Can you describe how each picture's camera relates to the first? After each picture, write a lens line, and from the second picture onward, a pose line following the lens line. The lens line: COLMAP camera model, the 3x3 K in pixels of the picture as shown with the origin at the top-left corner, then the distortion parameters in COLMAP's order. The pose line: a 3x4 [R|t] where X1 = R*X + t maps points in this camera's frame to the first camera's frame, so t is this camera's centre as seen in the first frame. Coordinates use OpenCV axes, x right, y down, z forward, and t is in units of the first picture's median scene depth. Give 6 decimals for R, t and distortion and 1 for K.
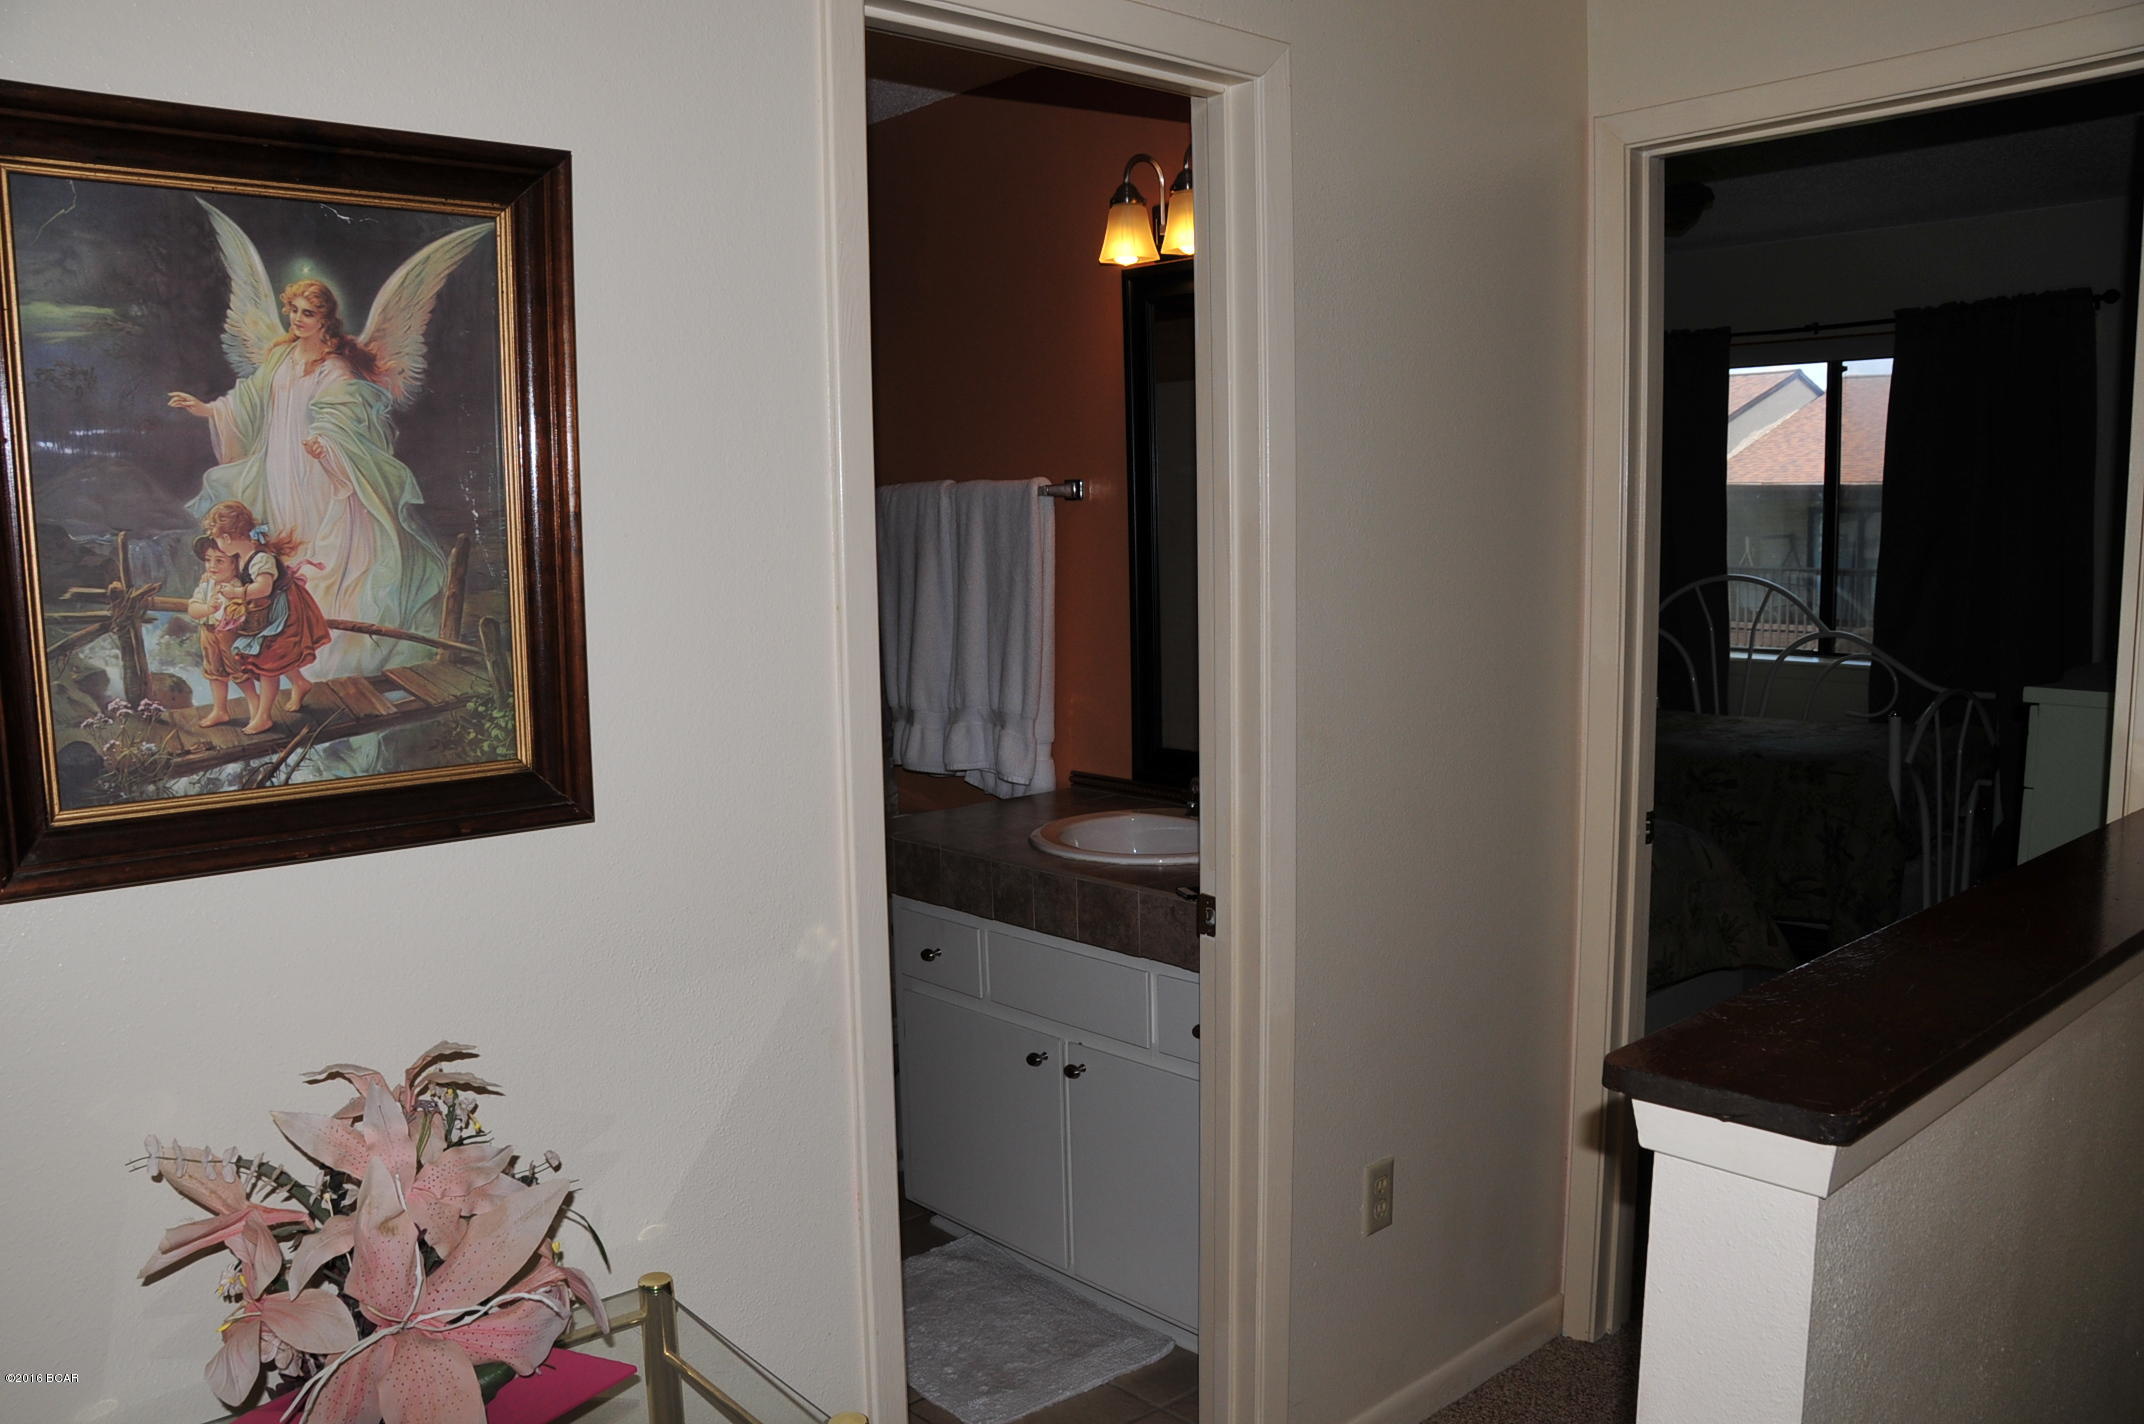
lens RADIAL K [[1698.2, 0, 1089.3], [0, 1698.2, 697.7], [0, 0, 1]] dist [-0.160717, 0.126684]
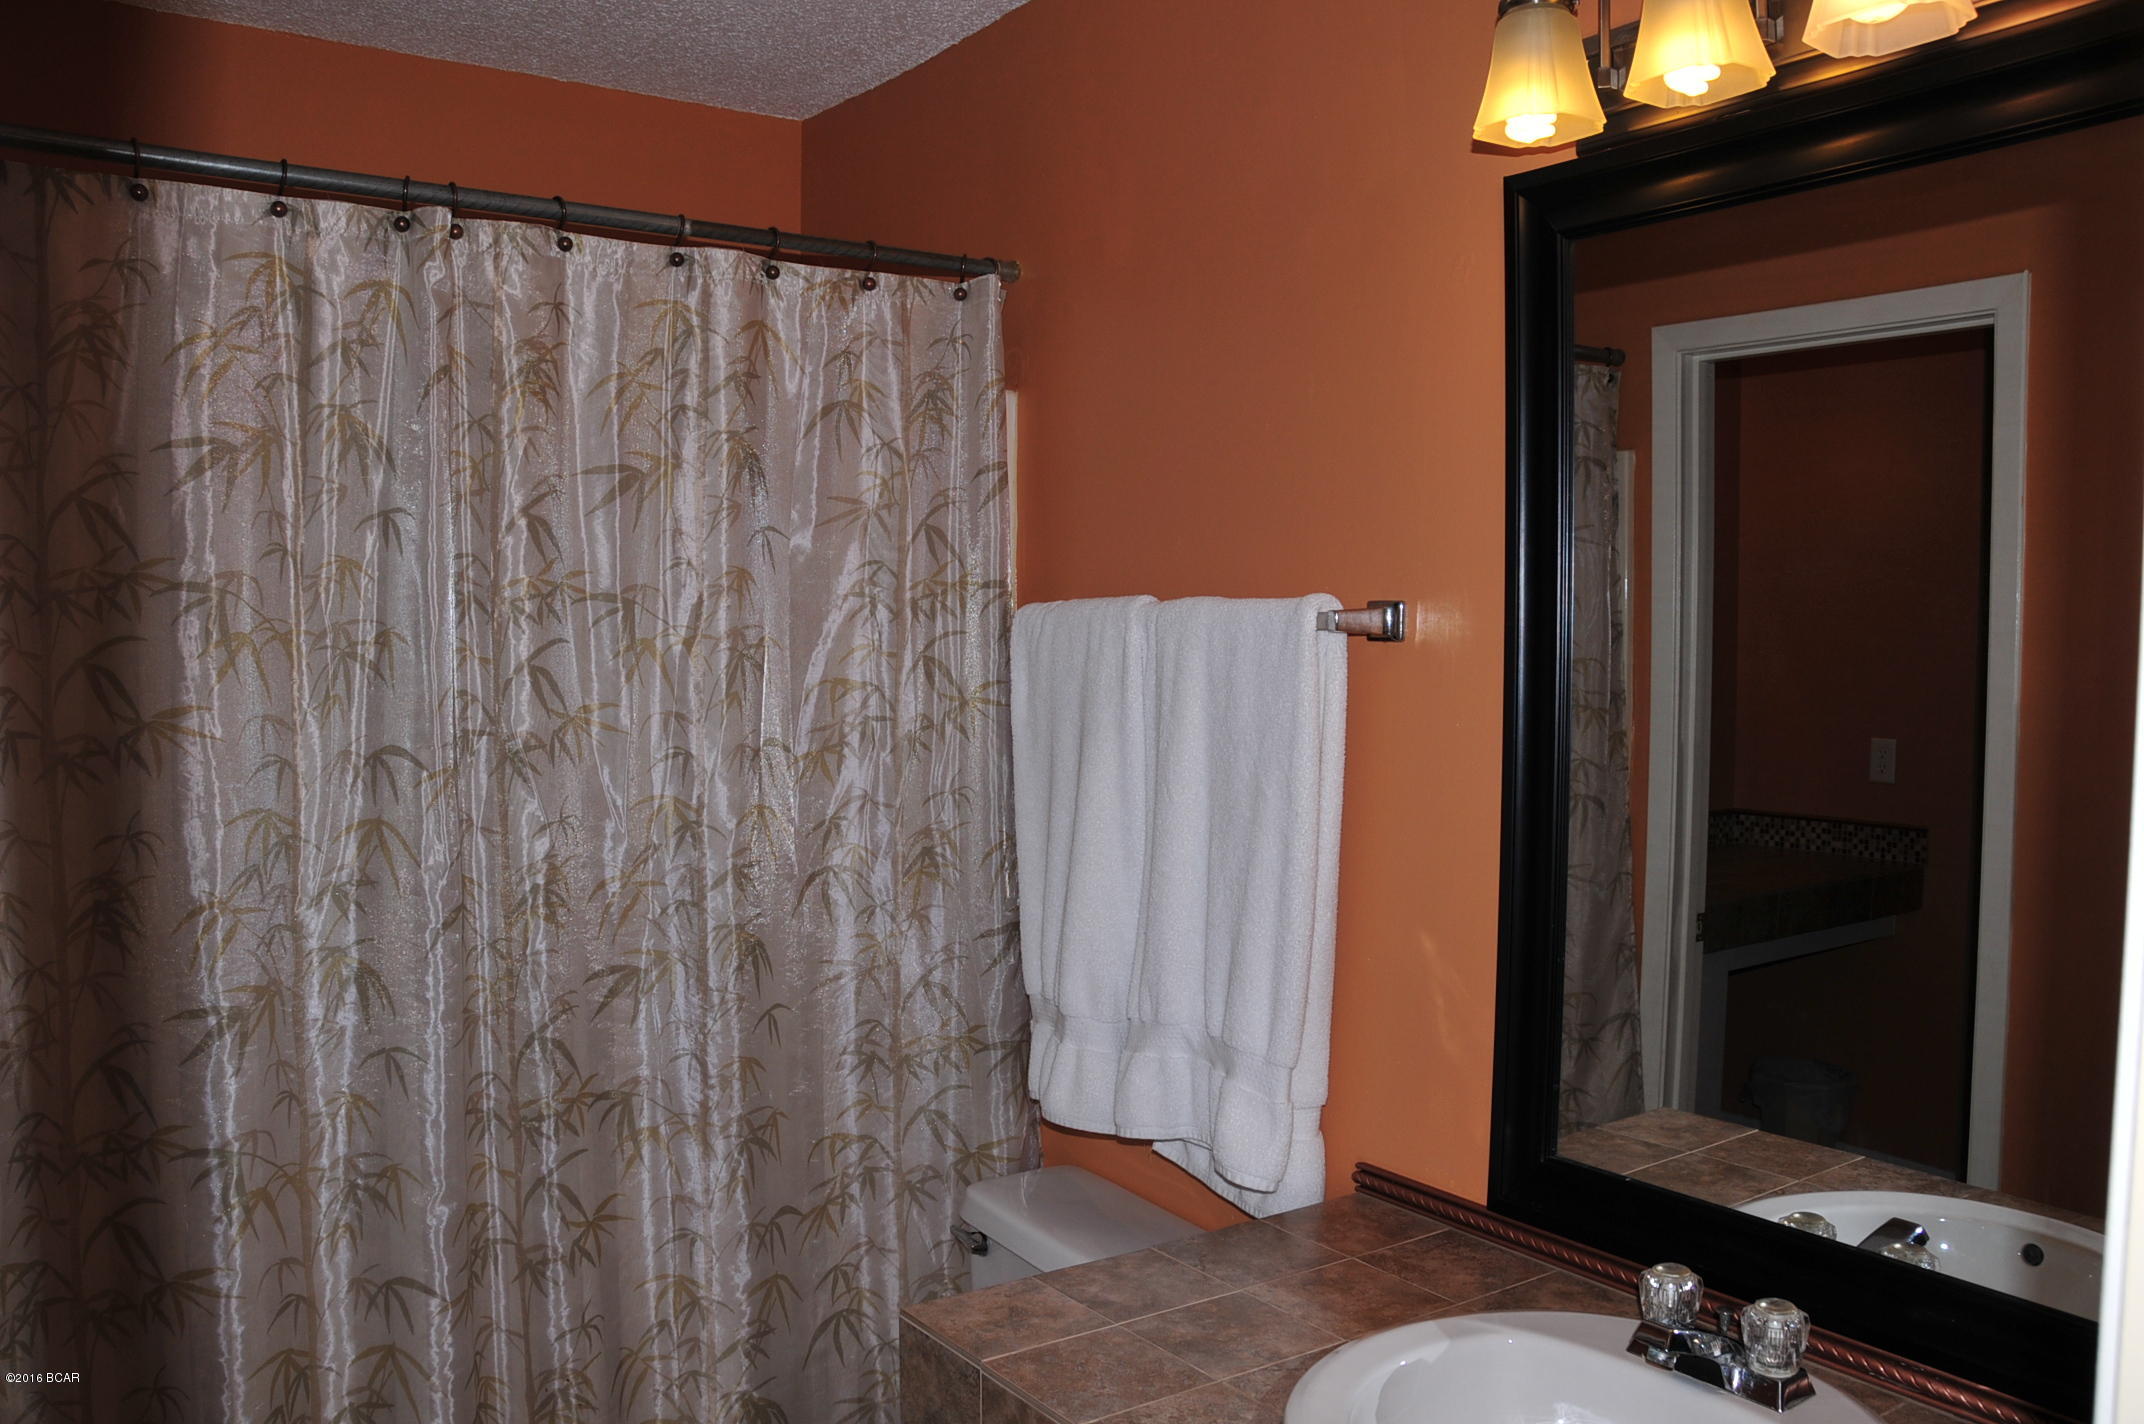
lens RADIAL K [[1698.2, 0, 1066.6], [0, 1698.2, 715.0], [0, 0, 1]] dist [-0.160717, 0.126684]
pose [[0.989878, 0.033676, -0.137867, -0.032661], [-0.042225, 0.997331, -0.059560, -0.058837], [0.135493, 0.064779, 0.988658, 0.476172]]
